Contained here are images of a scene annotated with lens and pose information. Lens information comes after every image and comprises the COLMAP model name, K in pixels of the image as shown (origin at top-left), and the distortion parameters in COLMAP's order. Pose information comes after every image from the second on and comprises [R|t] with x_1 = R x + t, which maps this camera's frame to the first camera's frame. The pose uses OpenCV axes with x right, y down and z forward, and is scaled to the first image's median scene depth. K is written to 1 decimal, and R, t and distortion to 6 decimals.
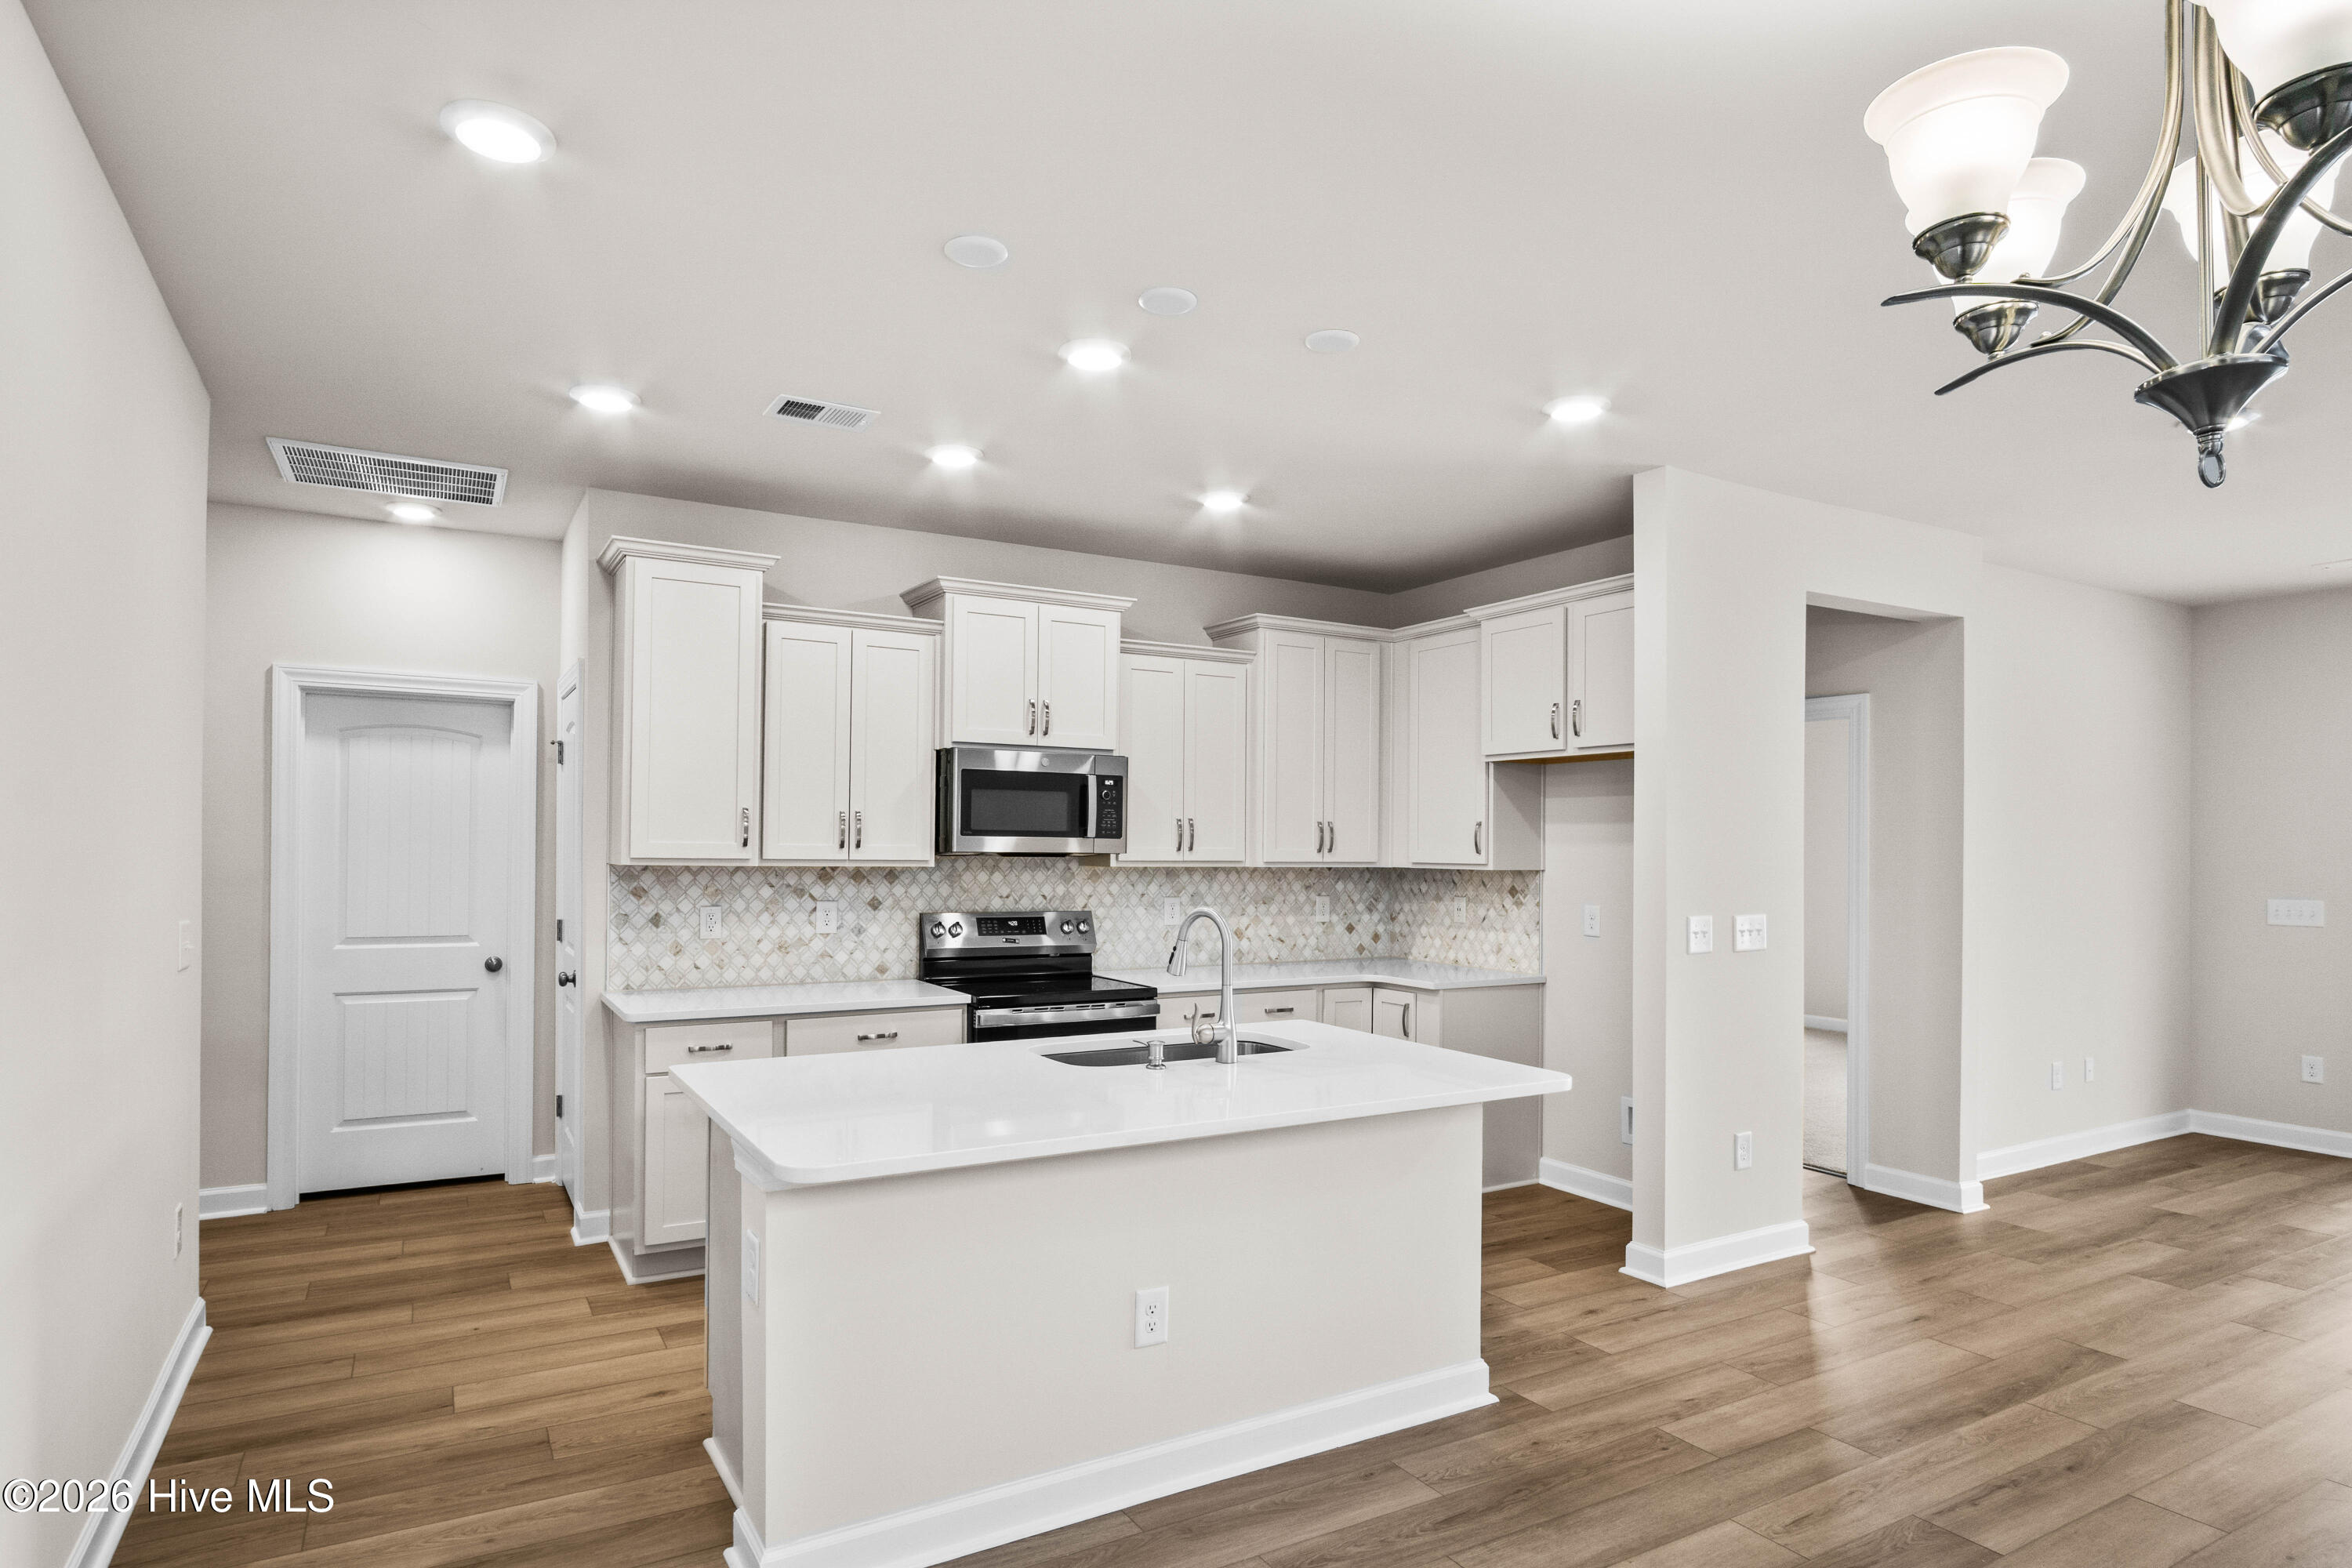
lens RADIAL K [[1316.8, 0, 1163.2], [0, 1316.8, 852.4], [0, 0, 1]] dist [-0.001035, -0.001698]
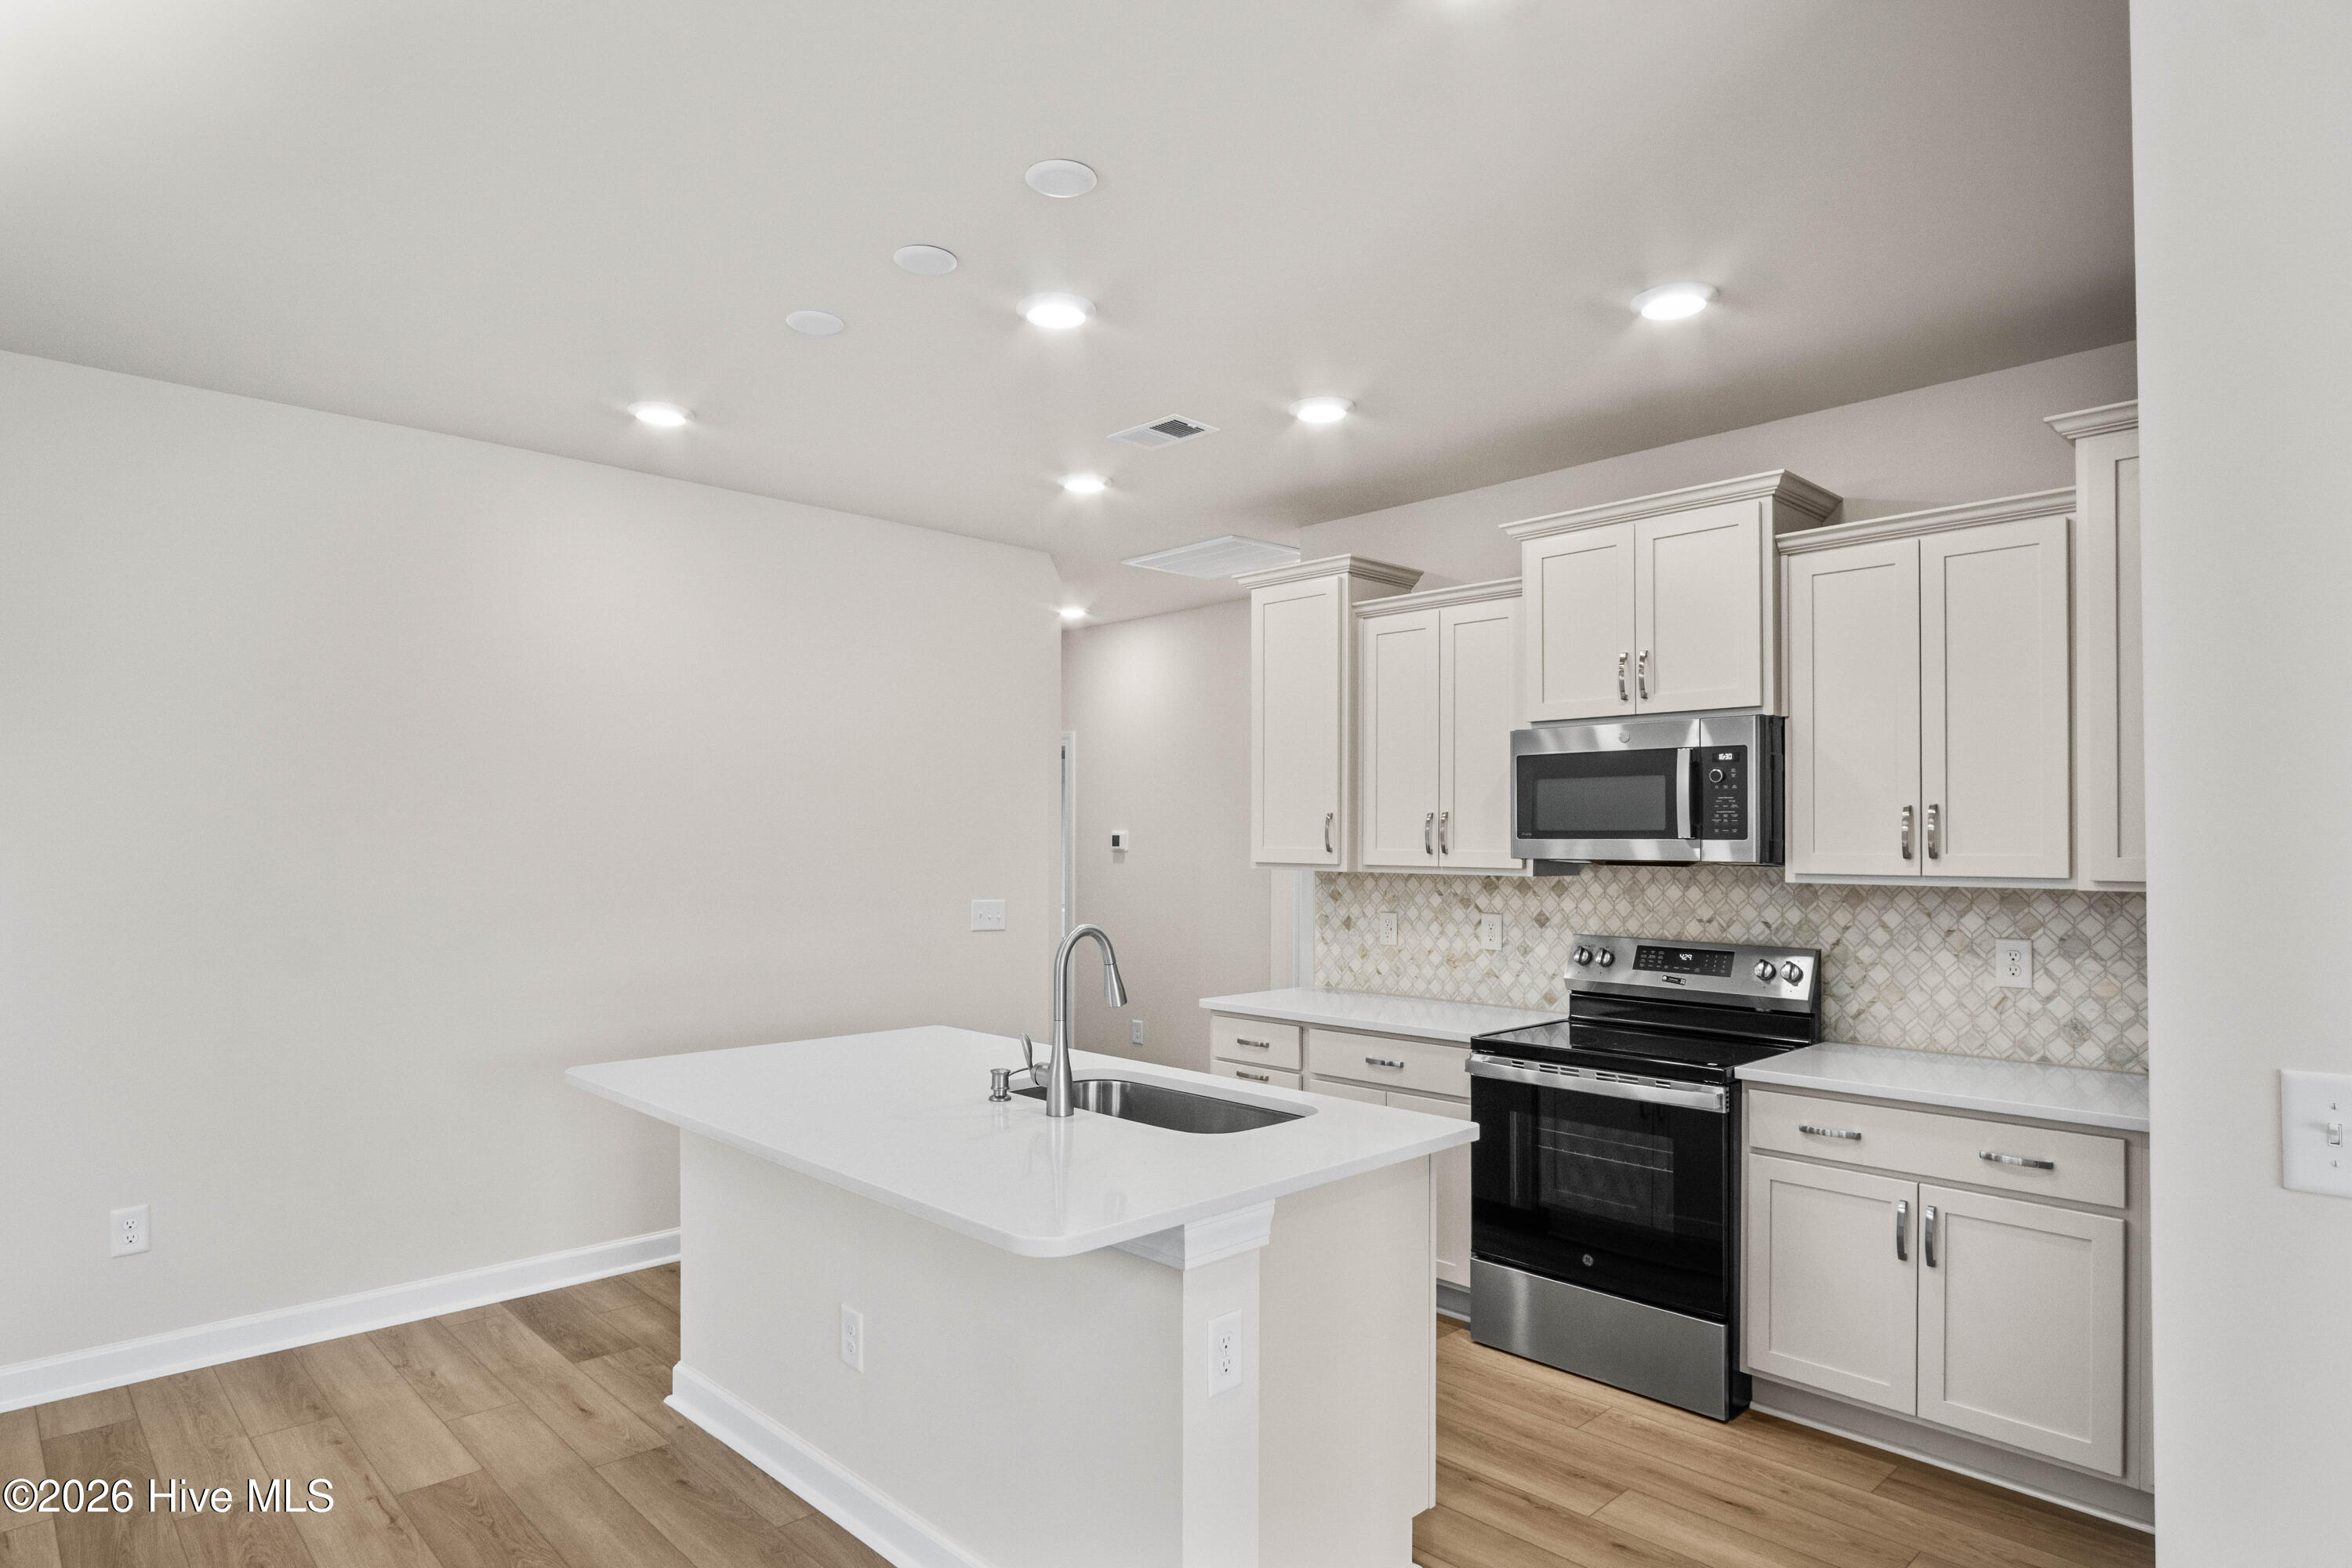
lens RADIAL K [[1316.8, 0, 1137.7], [0, 1316.8, 850.3], [0, 0, 1]] dist [-0.001035, -0.001698]
pose [[0.224374, -0.005260, -0.974489, 0.563591], [-0.009502, 0.999926, -0.007585, 0.003224], [0.974457, 0.010962, 0.224307, 0.571943]]
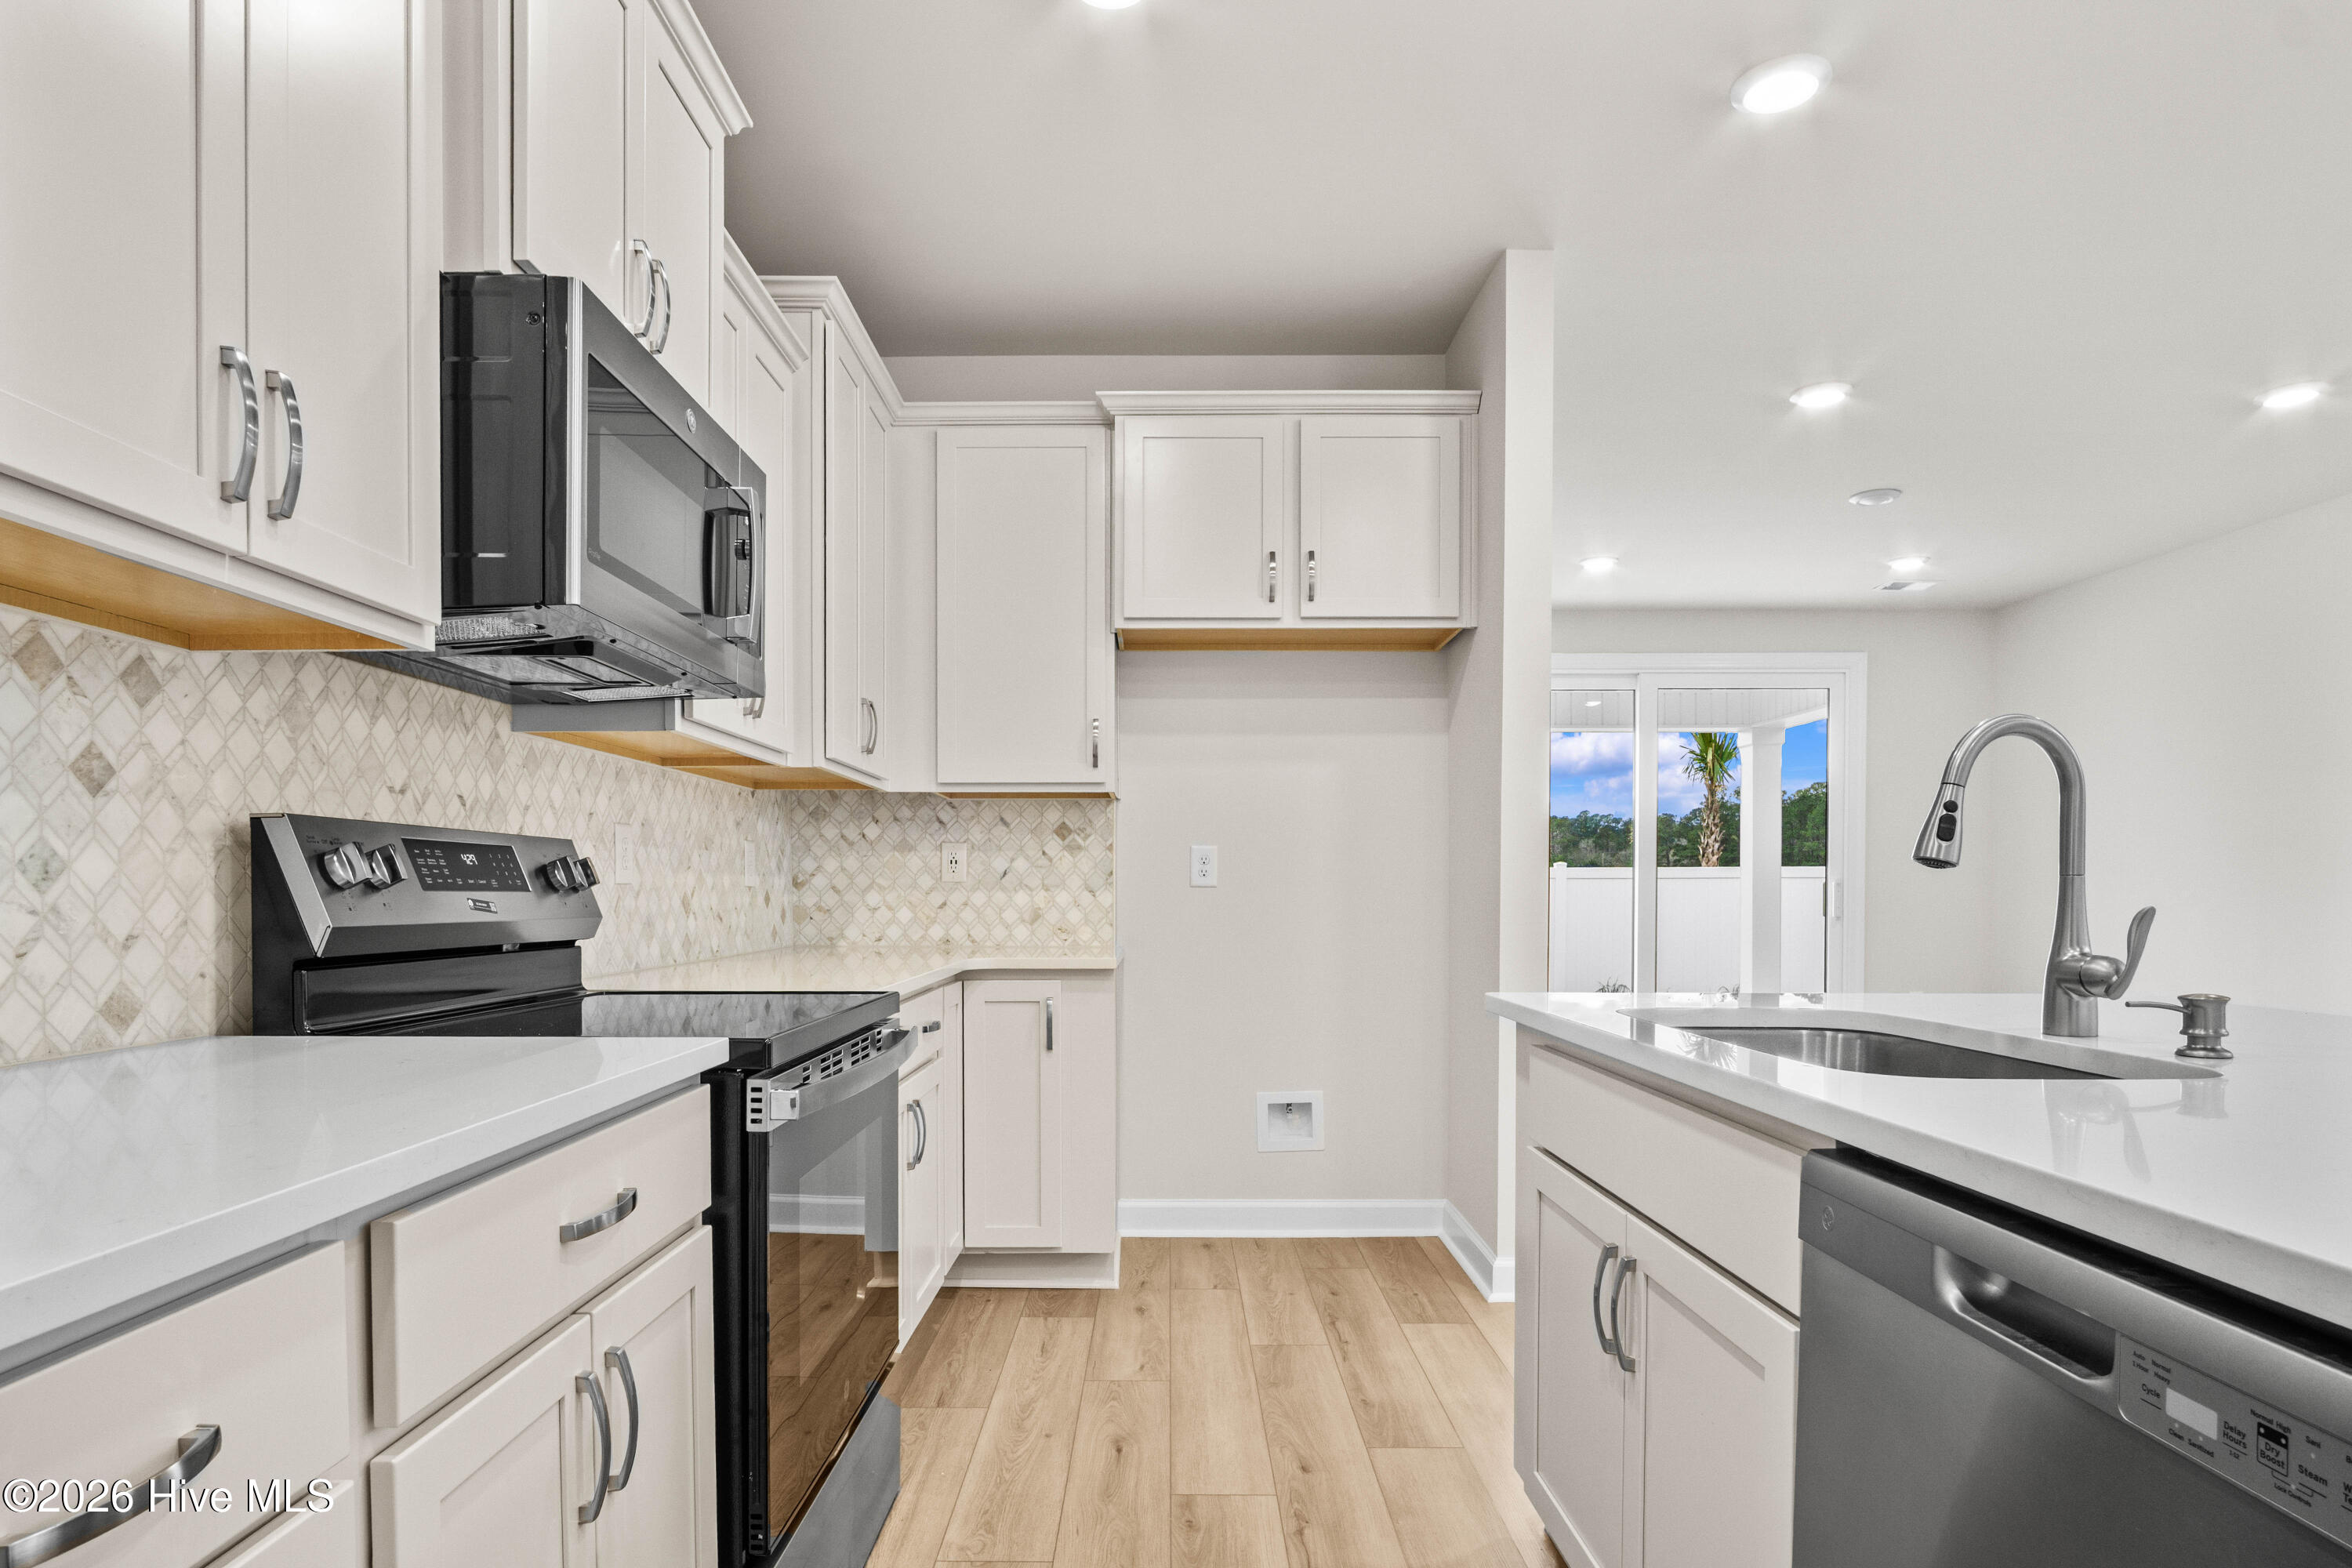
lens RADIAL K [[1316.8, 0, 1166.3], [0, 1316.8, 912.7], [0, 0, 1]] dist [-0.001035, -0.001698]
pose [[0.500582, -0.023781, 0.865362, -0.353599], [0.008692, 0.999710, 0.022446, 0.065844], [-0.865645, -0.003714, 0.500644, 0.690742]]
